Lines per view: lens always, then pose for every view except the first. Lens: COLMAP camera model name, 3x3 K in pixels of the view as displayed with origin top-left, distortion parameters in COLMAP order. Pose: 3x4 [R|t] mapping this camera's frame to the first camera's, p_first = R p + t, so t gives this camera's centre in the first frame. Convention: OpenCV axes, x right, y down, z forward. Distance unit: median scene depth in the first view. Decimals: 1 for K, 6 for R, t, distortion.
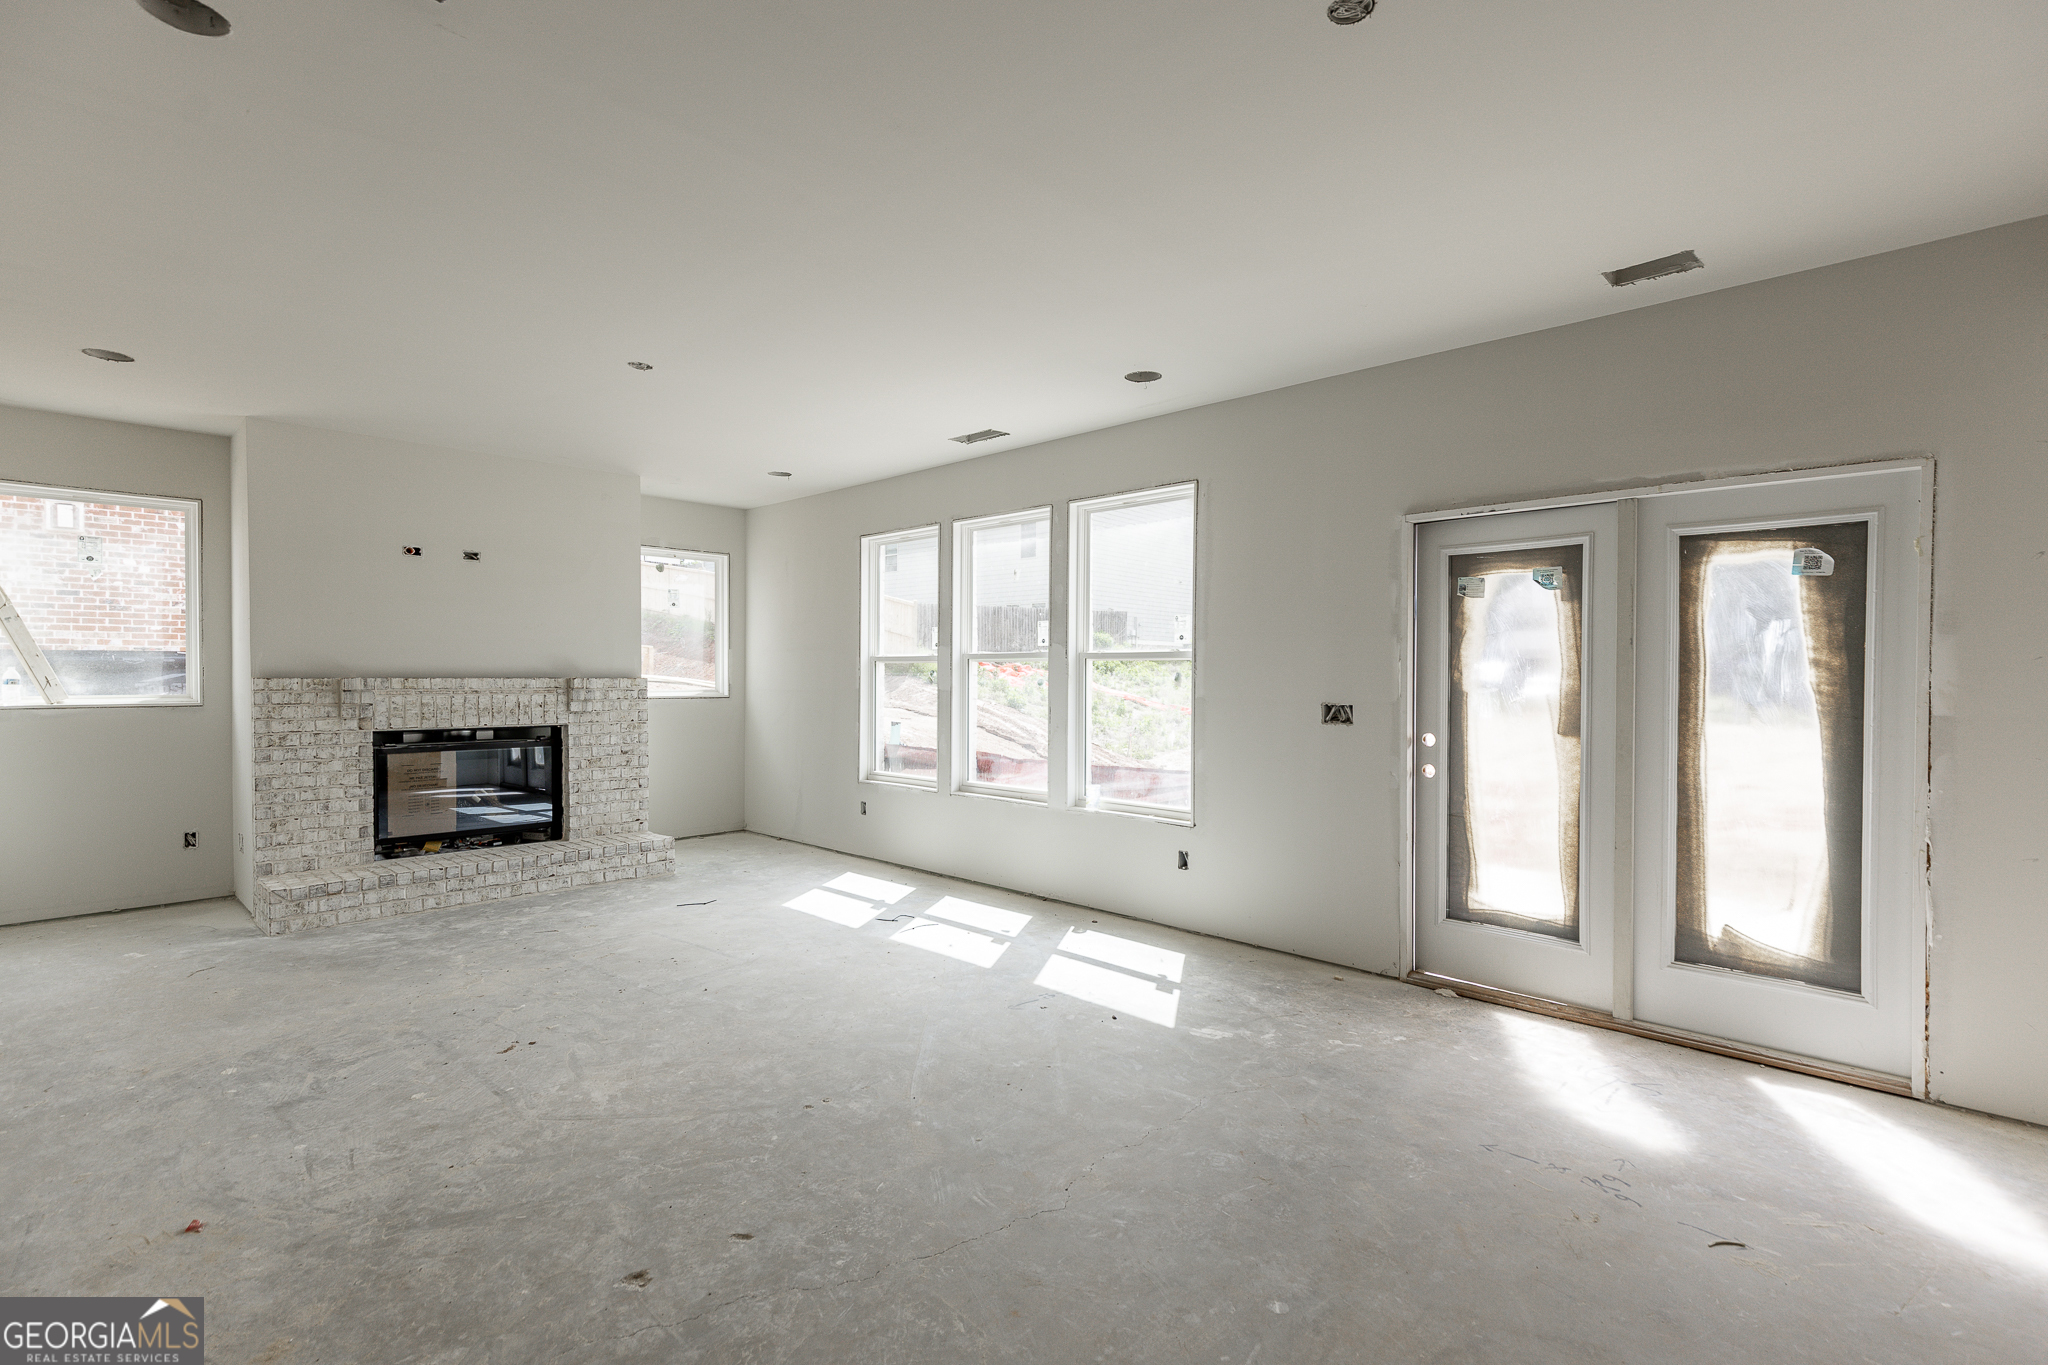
lens RADIAL K [[956.1, 0, 1030.2], [0, 956.1, 682.4], [0, 0, 1]] dist [0.009913, -0.001021]
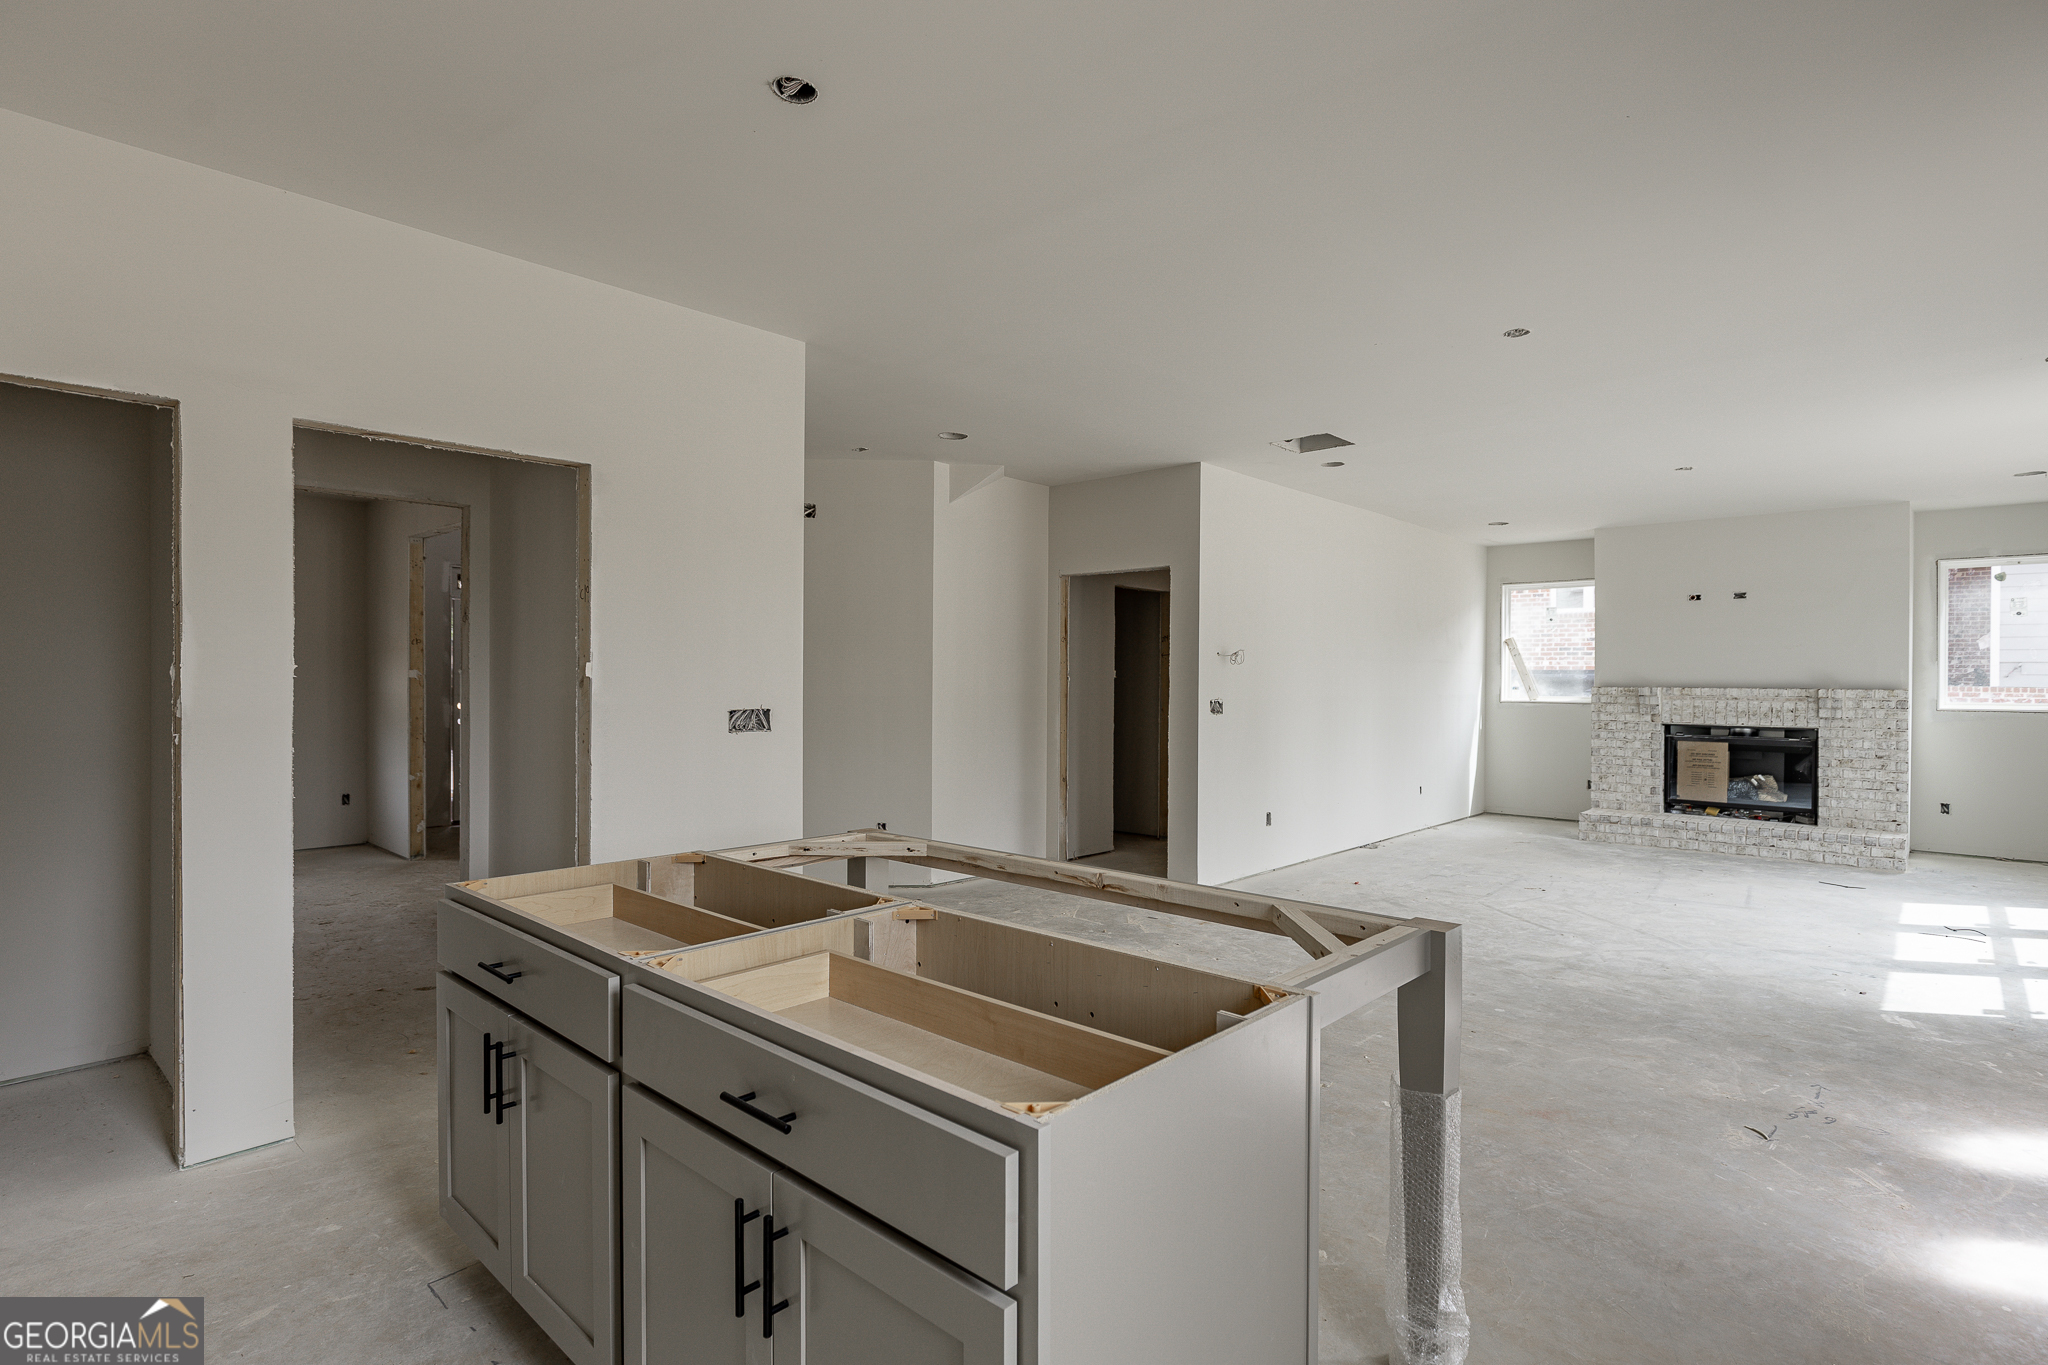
lens RADIAL K [[996.6, 0, 1038.8], [0, 996.6, 684.2], [0, 0, 1]] dist [-0.007386, 0.000756]
pose [[0.024429, 0.001248, -0.999701, 0.919233], [-0.014978, 0.999887, 0.000883, 0.003885], [0.999589, 0.014952, 0.024445, 0.008160]]
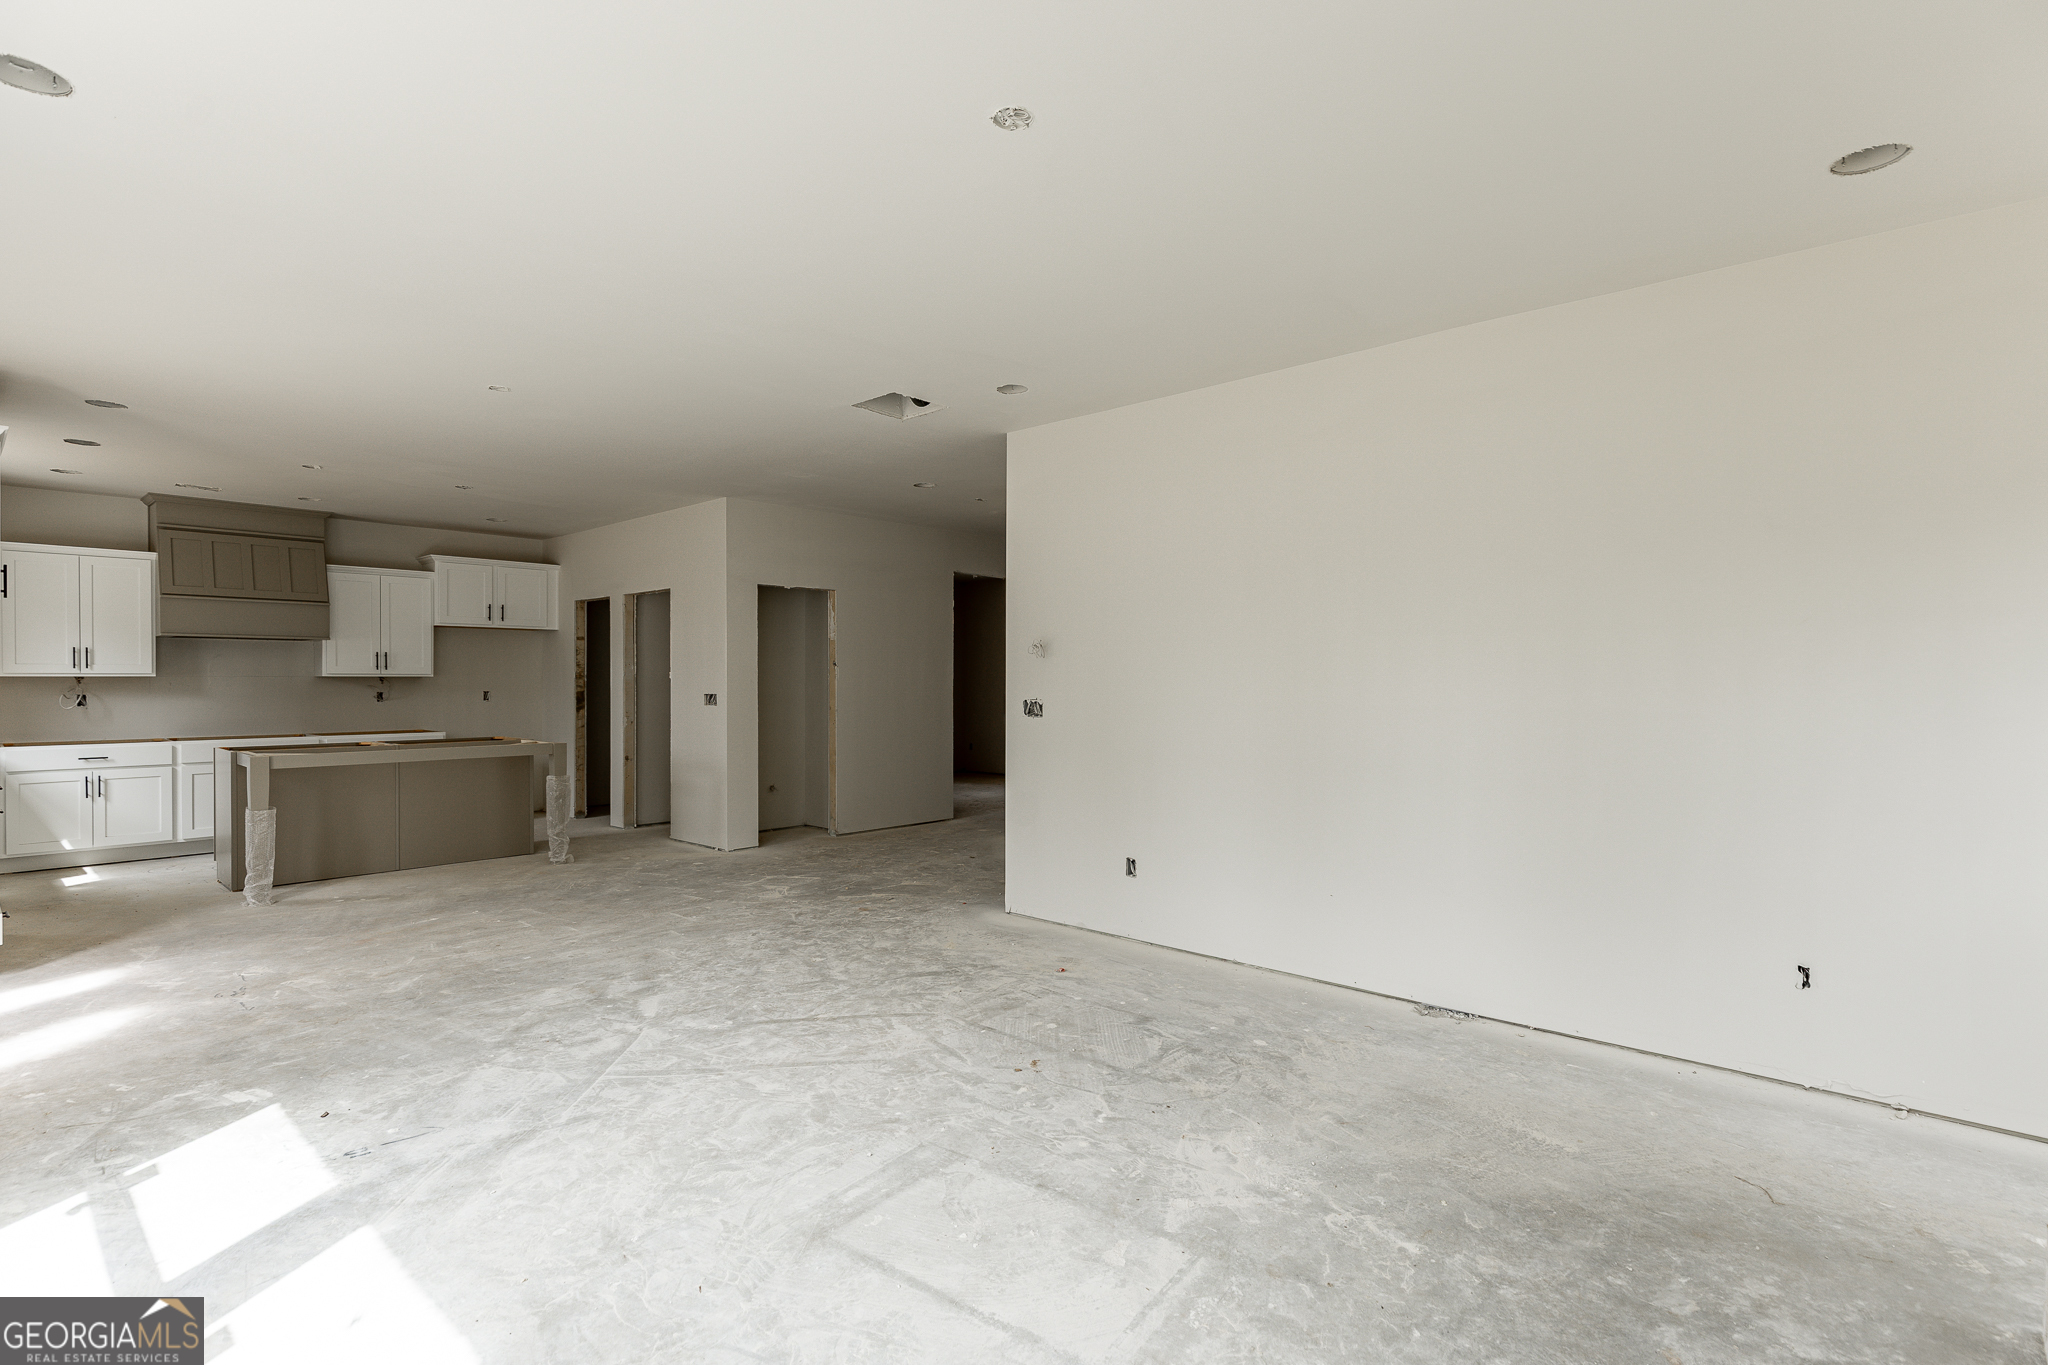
lens RADIAL K [[973.4, 0, 1030.5], [0, 973.4, 681.9], [0, 0, 1]] dist [0.000487, -0.000339]
pose [[-0.999325, -0.002607, -0.036630, -0.348007], [-0.003069, 0.999916, 0.012566, -0.012237], [0.036594, 0.012670, -0.999250, 1.373389]]
